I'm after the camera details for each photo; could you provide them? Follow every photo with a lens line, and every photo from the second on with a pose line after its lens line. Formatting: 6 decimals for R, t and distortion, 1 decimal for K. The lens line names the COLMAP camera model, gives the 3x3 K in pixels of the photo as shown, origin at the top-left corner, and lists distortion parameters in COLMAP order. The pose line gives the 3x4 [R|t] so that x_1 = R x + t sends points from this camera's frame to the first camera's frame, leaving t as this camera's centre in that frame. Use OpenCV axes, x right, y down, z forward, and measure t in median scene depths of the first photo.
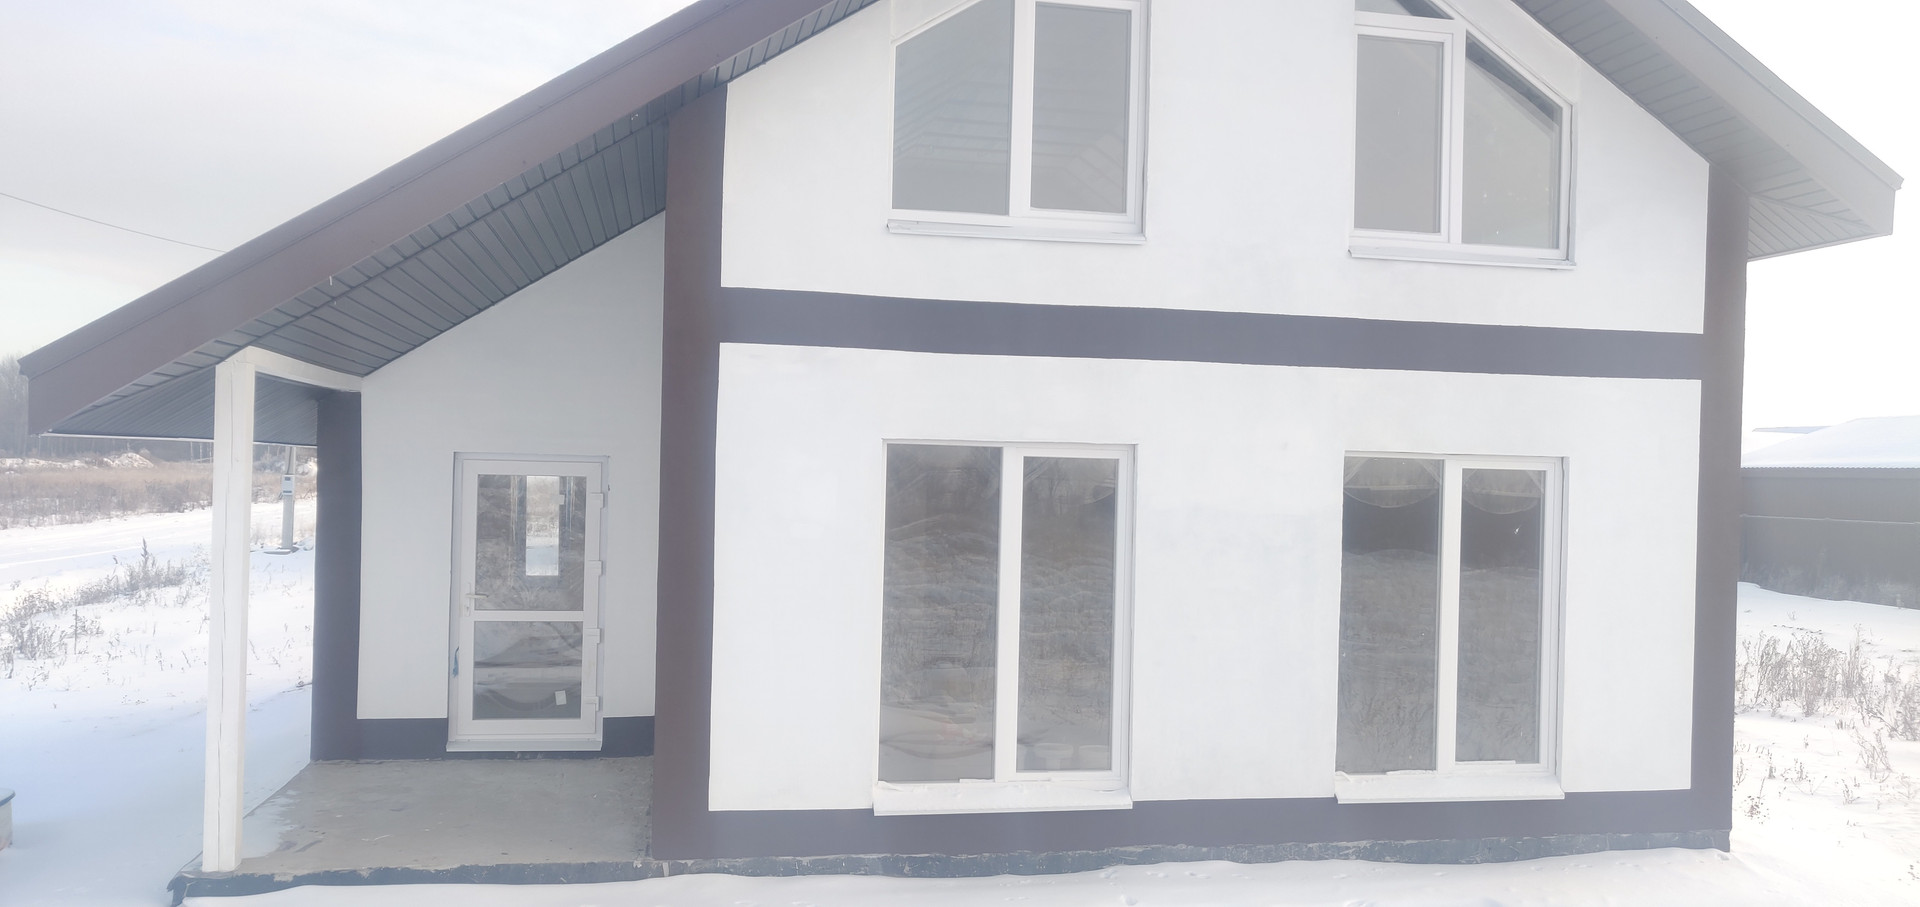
lens RADIAL K [[1428.4, 0, 960.9], [0, 1428.4, 482.0], [0, 0, 1]] dist [-0.001357, 0.002080]
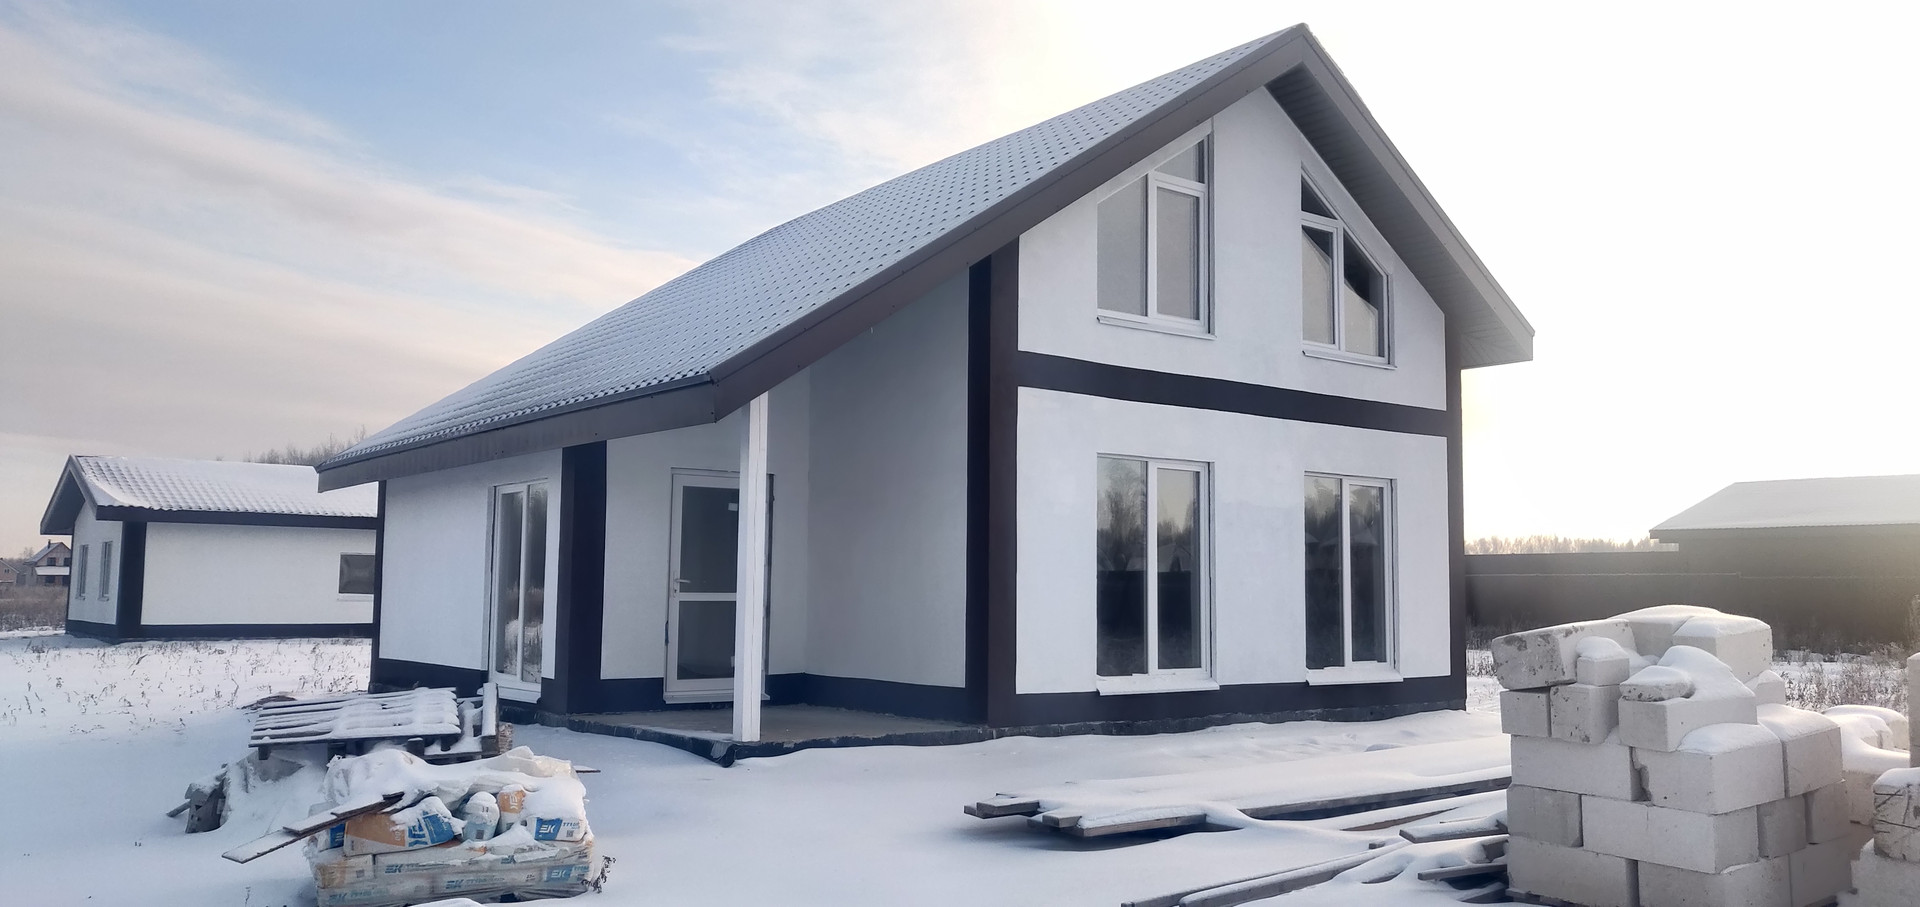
lens RADIAL K [[1481.7, 0, 960.0], [0, 1481.7, 453.5], [0, 0, 1]] dist [-0.003532, 0.000816]
pose [[0.894788, 0.028520, 0.445579, -0.870430], [0.012387, 0.995988, -0.088625, 0.107529], [-0.446319, 0.084820, 0.890845, -0.360579]]
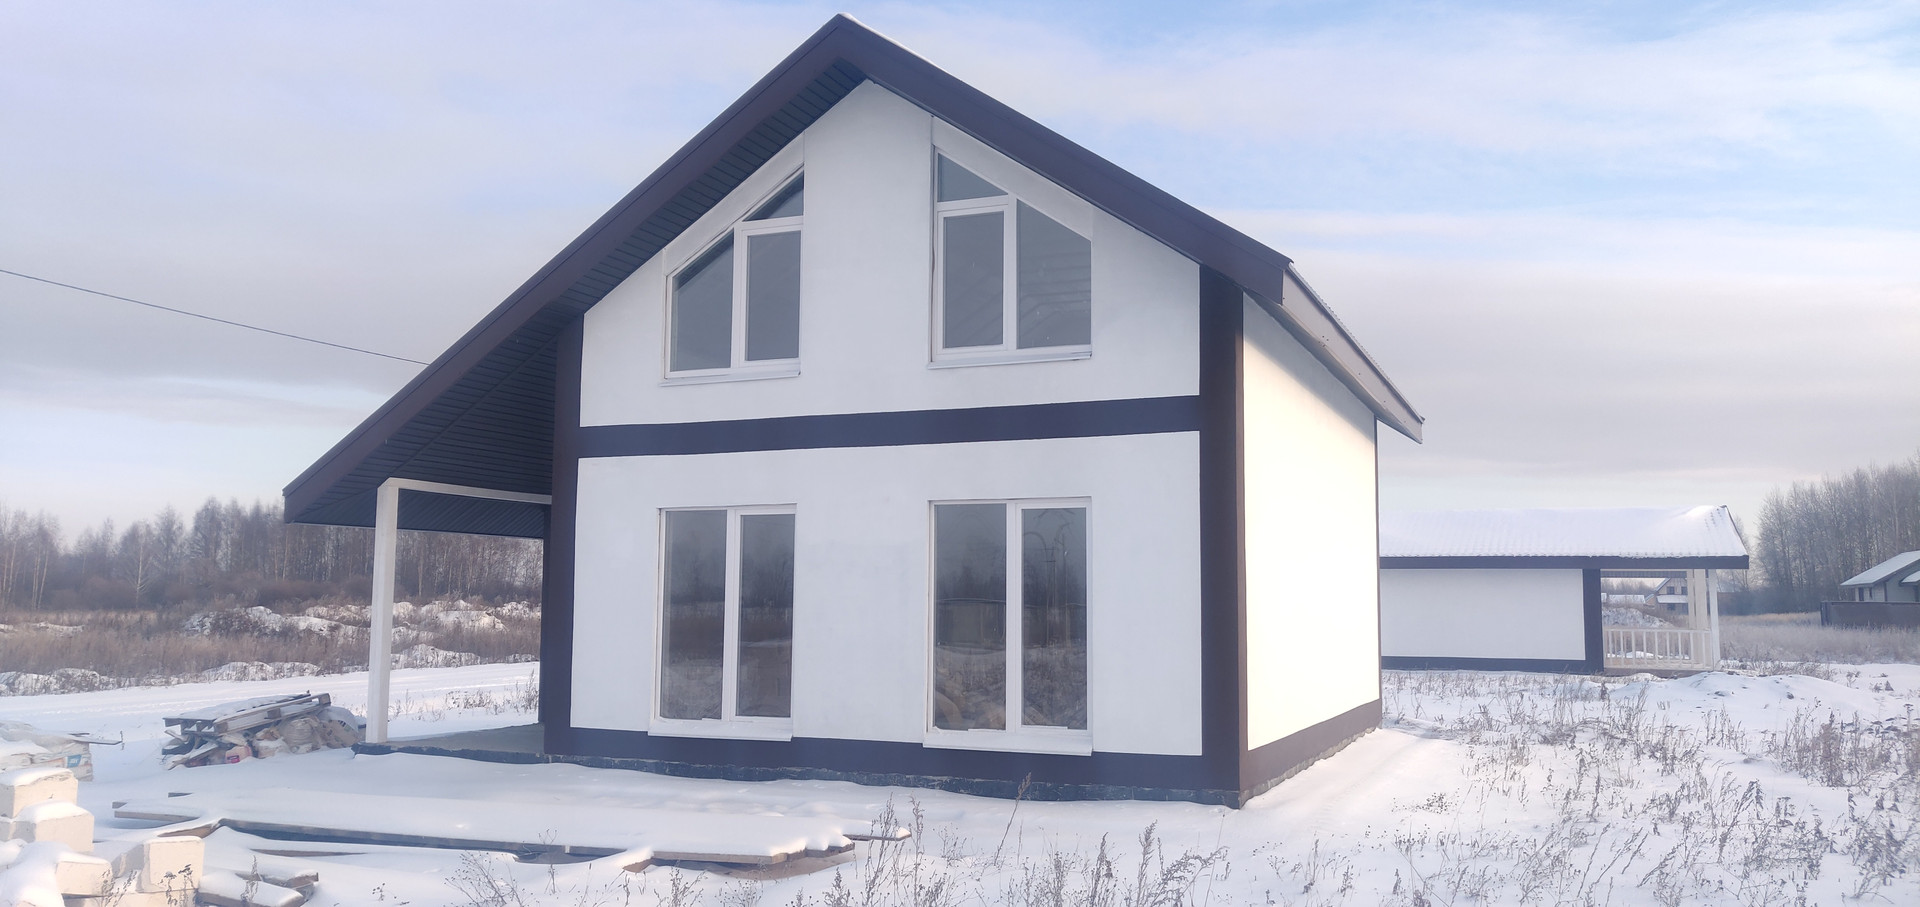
lens RADIAL K [[1481.7, 0, 960.0], [0, 1481.7, 453.5], [0, 0, 1]] dist [-0.003532, 0.000816]
pose [[0.826642, -0.075473, -0.557644, 1.158111], [0.010301, 0.992829, -0.119103, 0.111971], [0.562633, 0.092711, 0.821491, -0.224498]]
